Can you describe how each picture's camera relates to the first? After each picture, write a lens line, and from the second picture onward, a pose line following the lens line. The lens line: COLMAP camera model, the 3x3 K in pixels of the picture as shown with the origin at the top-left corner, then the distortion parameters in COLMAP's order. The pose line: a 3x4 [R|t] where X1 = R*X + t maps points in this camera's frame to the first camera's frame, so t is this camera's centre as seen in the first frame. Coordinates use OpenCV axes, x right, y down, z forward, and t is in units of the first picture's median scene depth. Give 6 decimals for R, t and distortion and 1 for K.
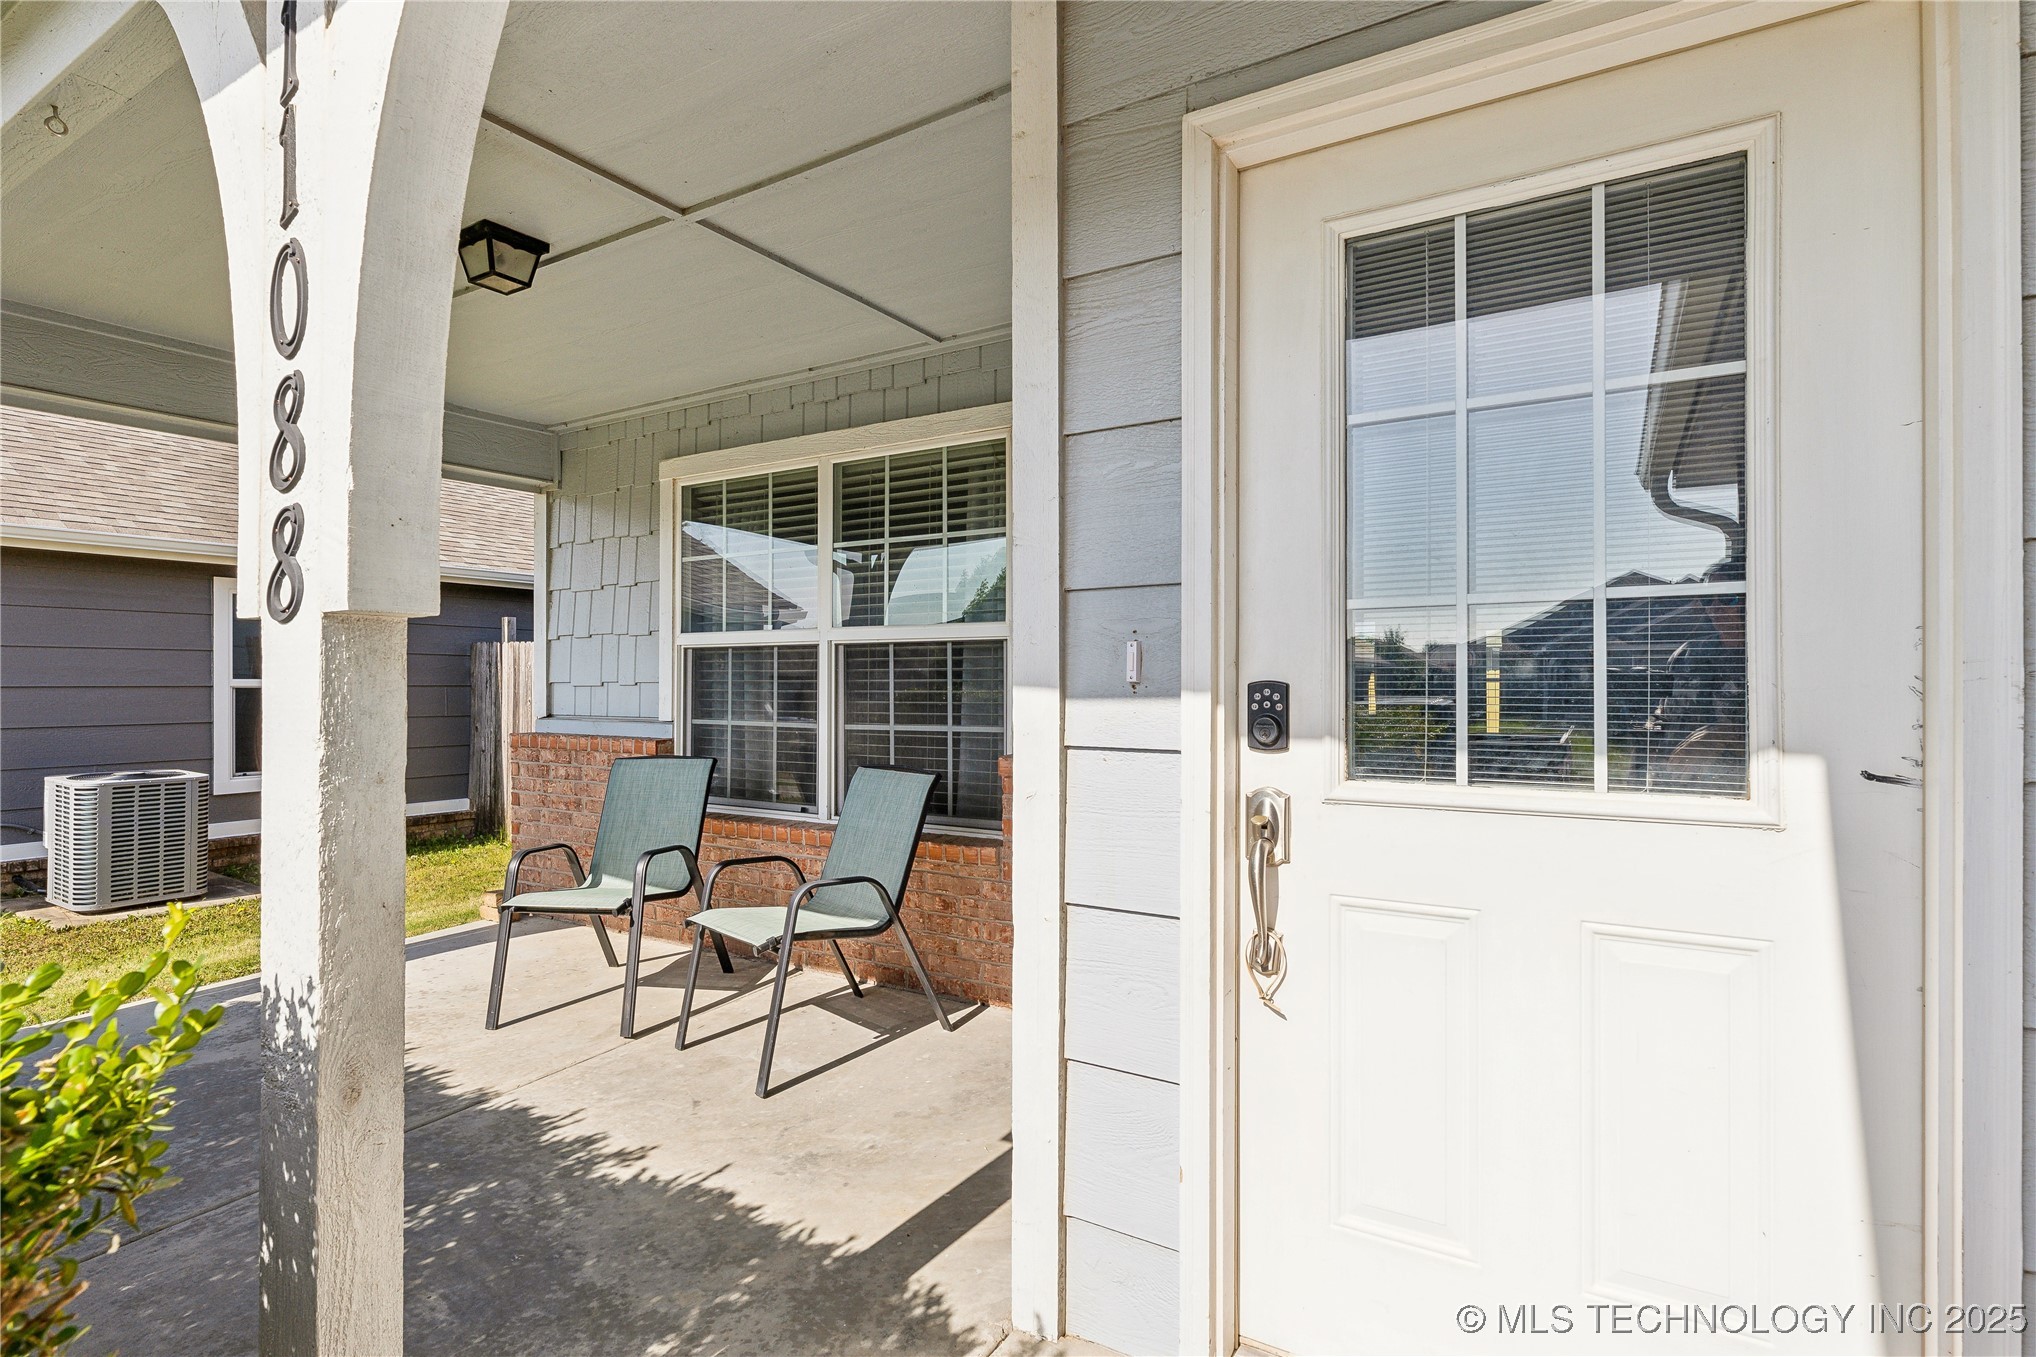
lens RADIAL K [[1027.2, 0, 1018.0], [0, 1027.2, 678.5], [0, 0, 1]] dist [0.002087, 0.000267]
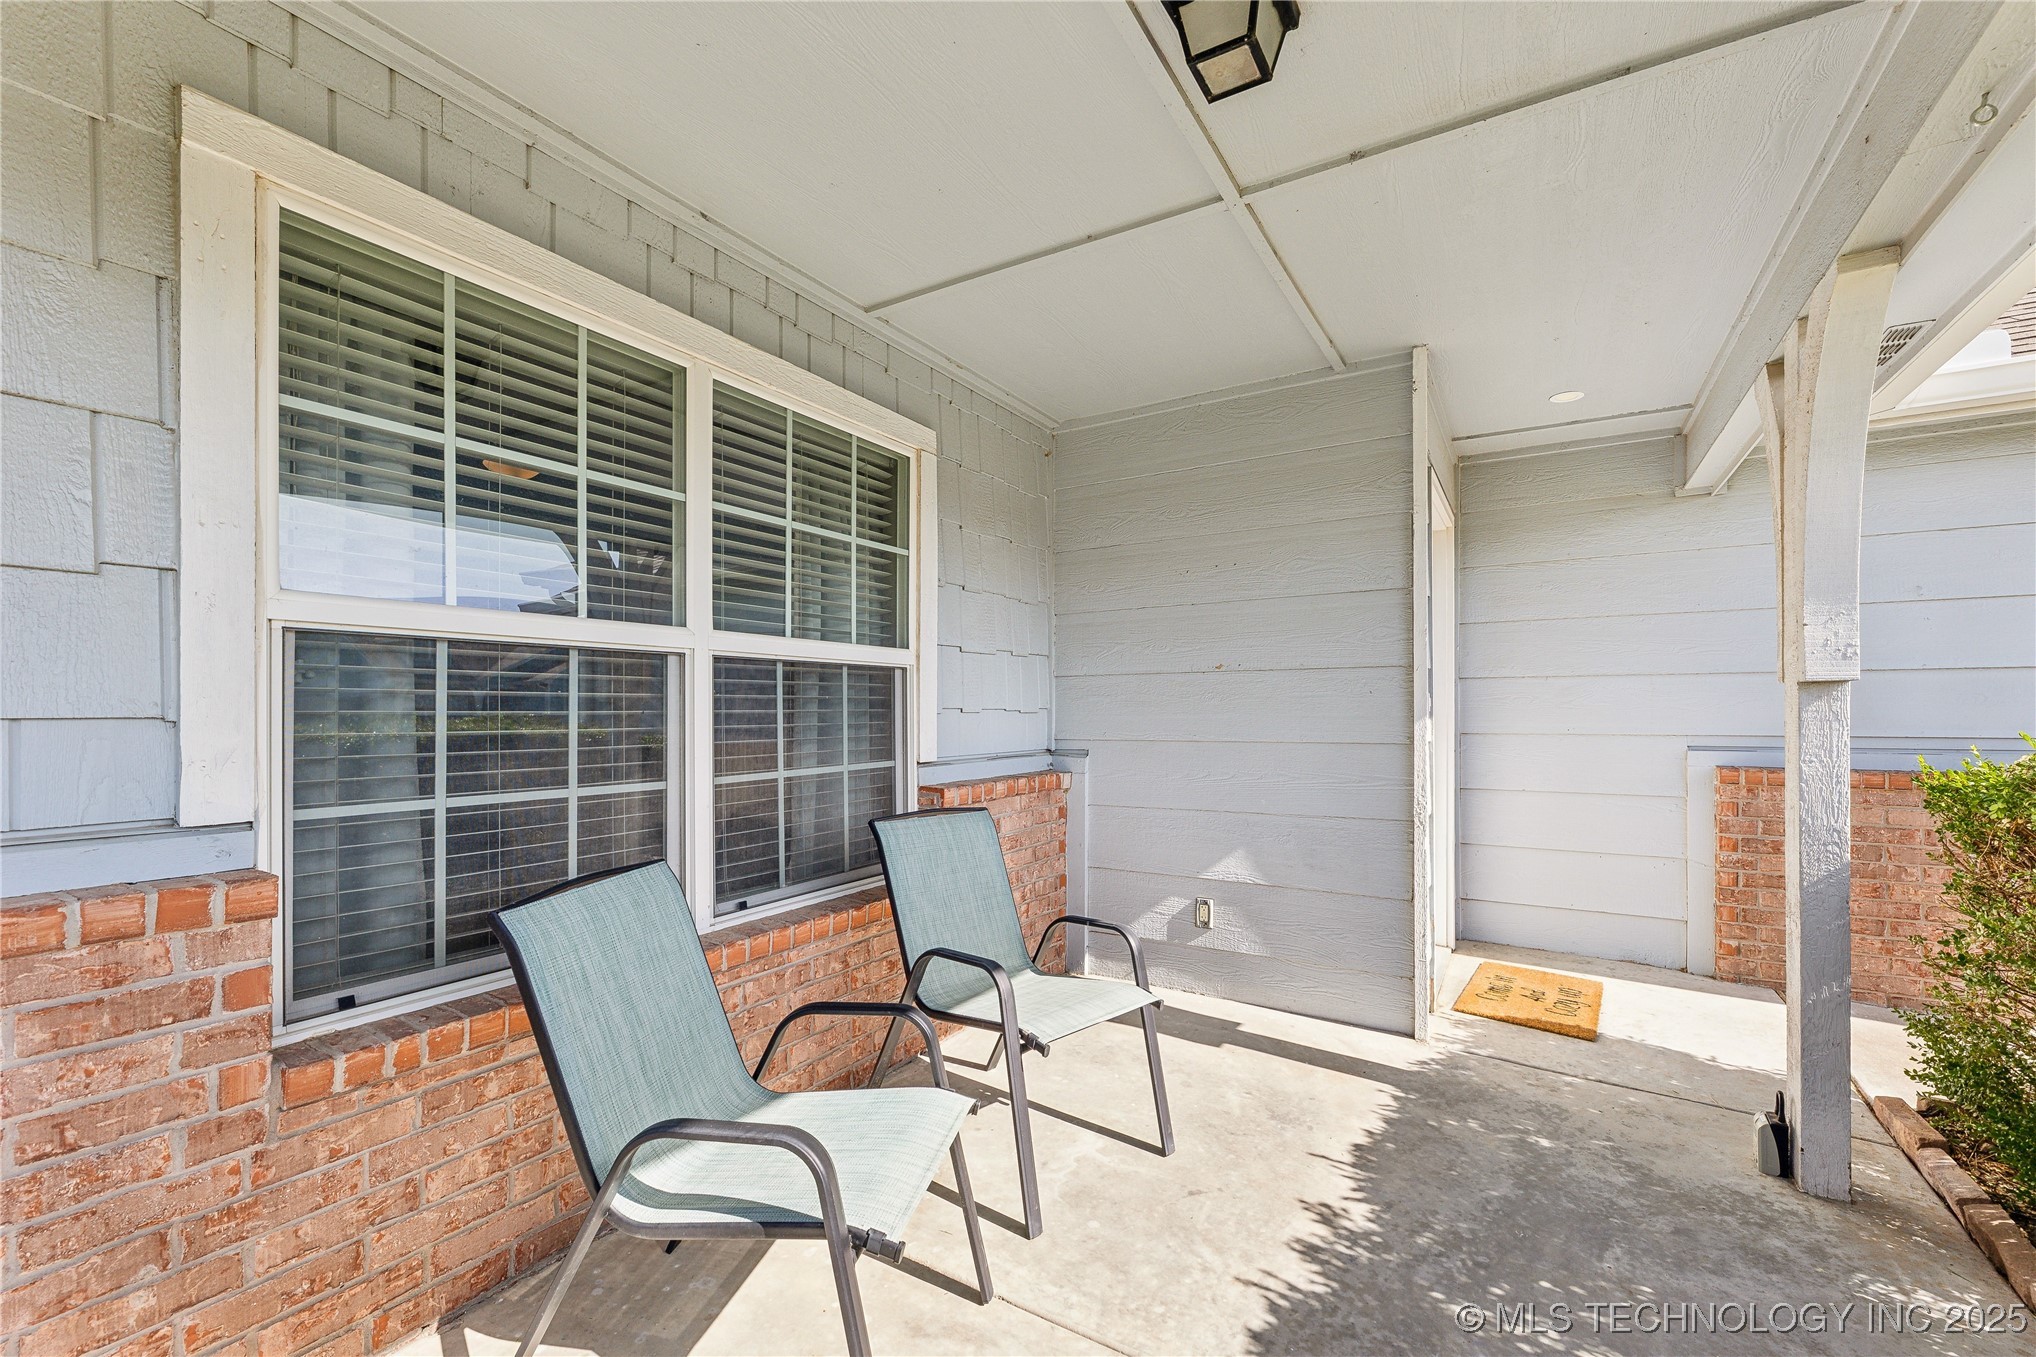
lens RADIAL K [[853.2, 0, 1019.2], [0, 853.2, 728.2], [0, 0, 1]] dist [-0.018573, -0.000065]
pose [[-0.013127, -0.007085, 0.999889, -1.017722], [0.006846, 0.999951, 0.007175, 0.014234], [-0.999890, 0.006939, -0.013078, 1.148029]]
